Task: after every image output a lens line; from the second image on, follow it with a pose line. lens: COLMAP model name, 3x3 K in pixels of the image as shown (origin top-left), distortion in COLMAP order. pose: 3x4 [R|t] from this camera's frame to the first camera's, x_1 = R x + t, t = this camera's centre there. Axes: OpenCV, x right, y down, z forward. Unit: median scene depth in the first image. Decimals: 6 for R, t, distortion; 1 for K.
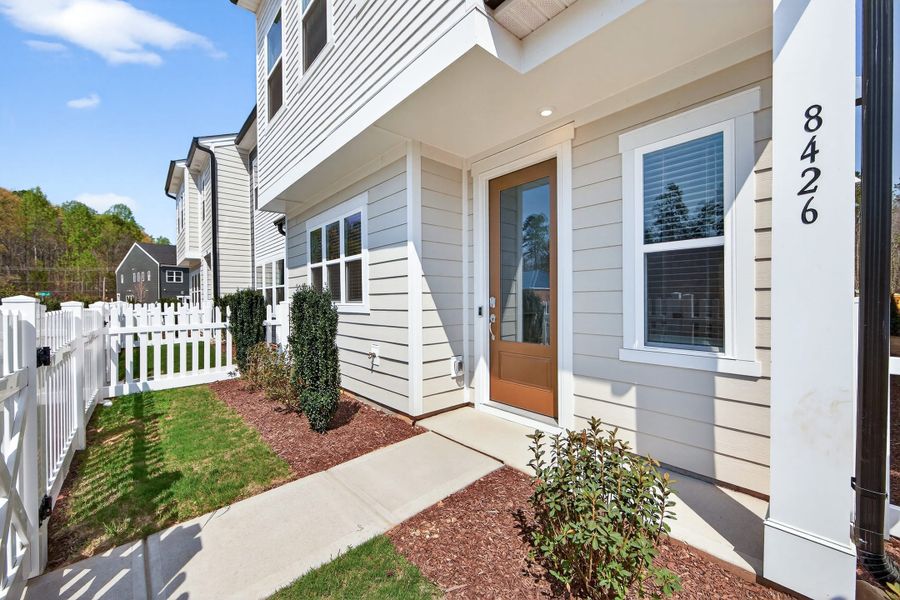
lens RADIAL K [[355.7, 0, 450.4], [0, 355.7, 296.0], [0, 0, 1]] dist [-0.000735, -0.000295]
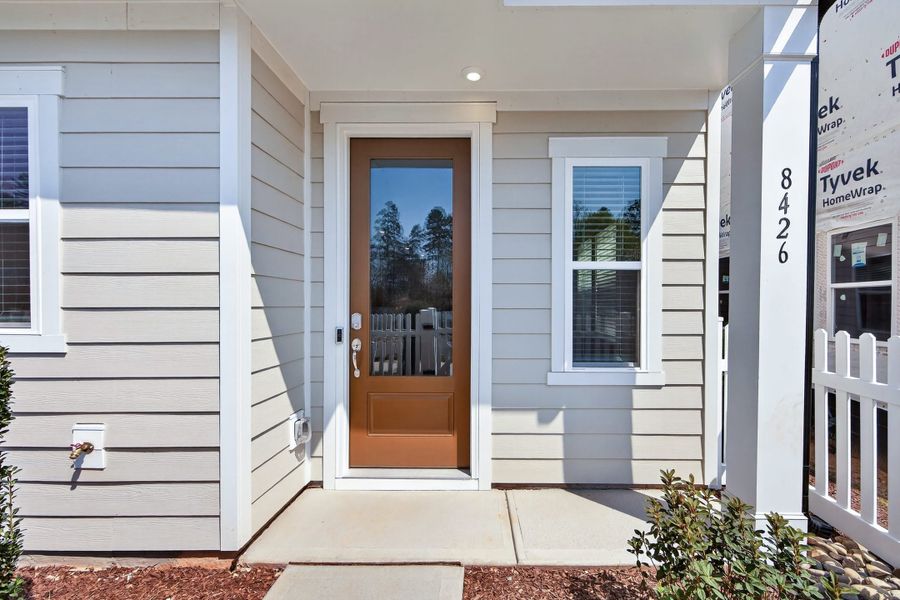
lens RADIAL K [[369.9, 0, 450.0], [0, 369.9, 300.0], [0, 0, 1]] dist [0.001307, -0.000003]
pose [[0.663867, 0.012089, 0.747753, -0.335741], [-0.013495, 0.999900, -0.004185, -0.025001], [-0.747729, -0.007313, 0.663964, 0.471021]]
